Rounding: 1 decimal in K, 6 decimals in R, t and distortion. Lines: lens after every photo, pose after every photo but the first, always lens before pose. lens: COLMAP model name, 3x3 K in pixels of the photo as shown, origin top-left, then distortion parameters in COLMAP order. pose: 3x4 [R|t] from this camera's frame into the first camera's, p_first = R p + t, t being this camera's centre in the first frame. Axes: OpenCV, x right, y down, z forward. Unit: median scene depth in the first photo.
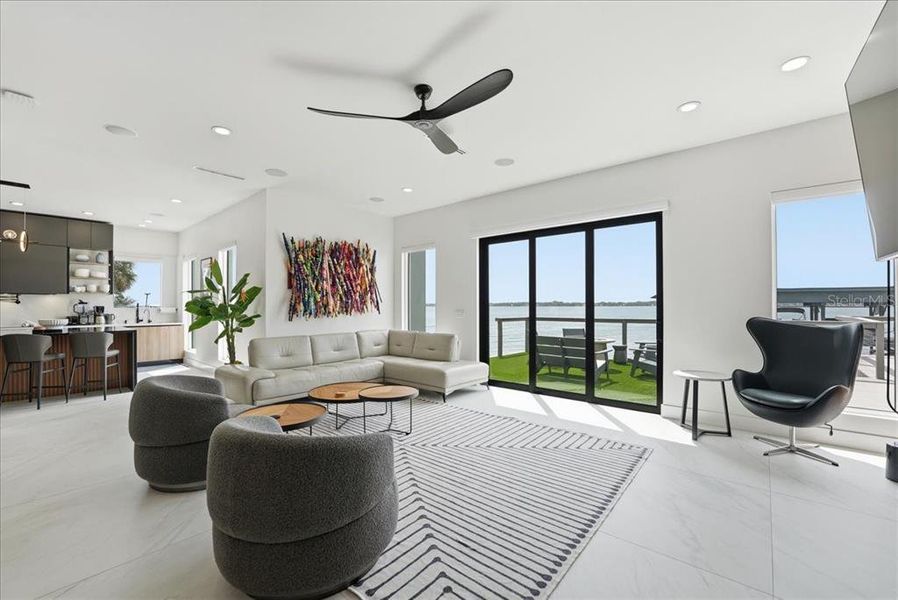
lens RADIAL K [[368.2, 0, 449.6], [0, 368.2, 303.5], [0, 0, 1]] dist [-0.029273, -0.000048]
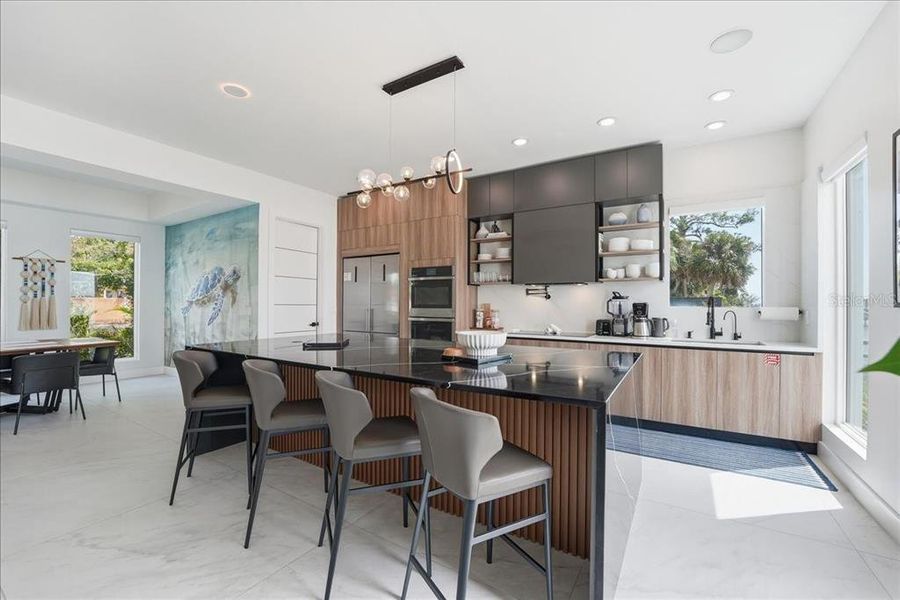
lens RADIAL K [[376.6, 0, 452.7], [0, 376.6, 302.3], [0, 0, 1]] dist [-0.022988, 0.000266]
pose [[0.157918, 0.001808, -0.987451, -0.589027], [0.001518, 0.999997, 0.002074, 0.005814], [0.987451, -0.001826, 0.157915, 0.793889]]
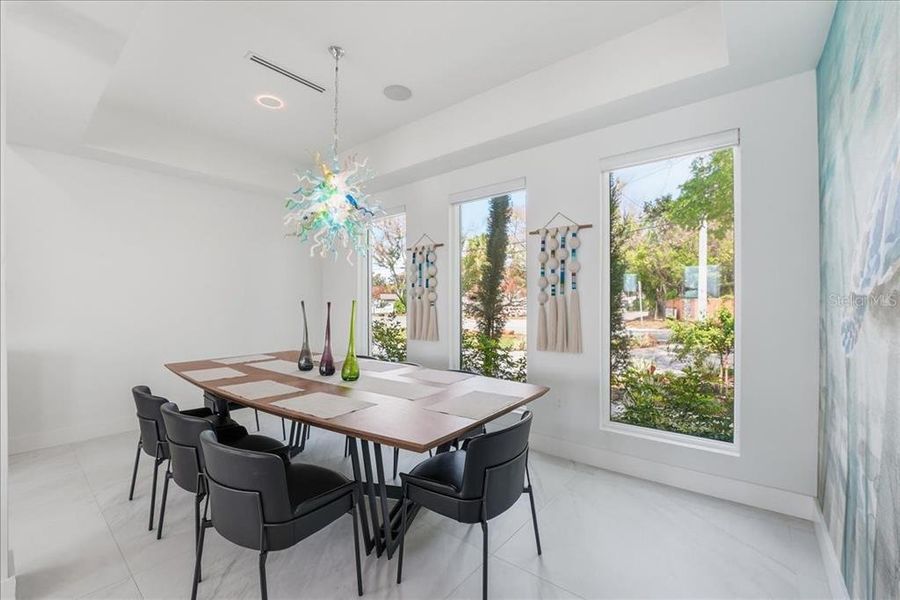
lens RADIAL K [[376.6, 0, 452.7], [0, 376.6, 302.3], [0, 0, 1]] dist [-0.022988, 0.000266]
pose [[-0.999712, 0.002085, -0.023898, -1.472332], [0.002256, 0.999972, -0.007153, 0.007806], [0.023882, -0.007205, -0.999689, 0.458239]]
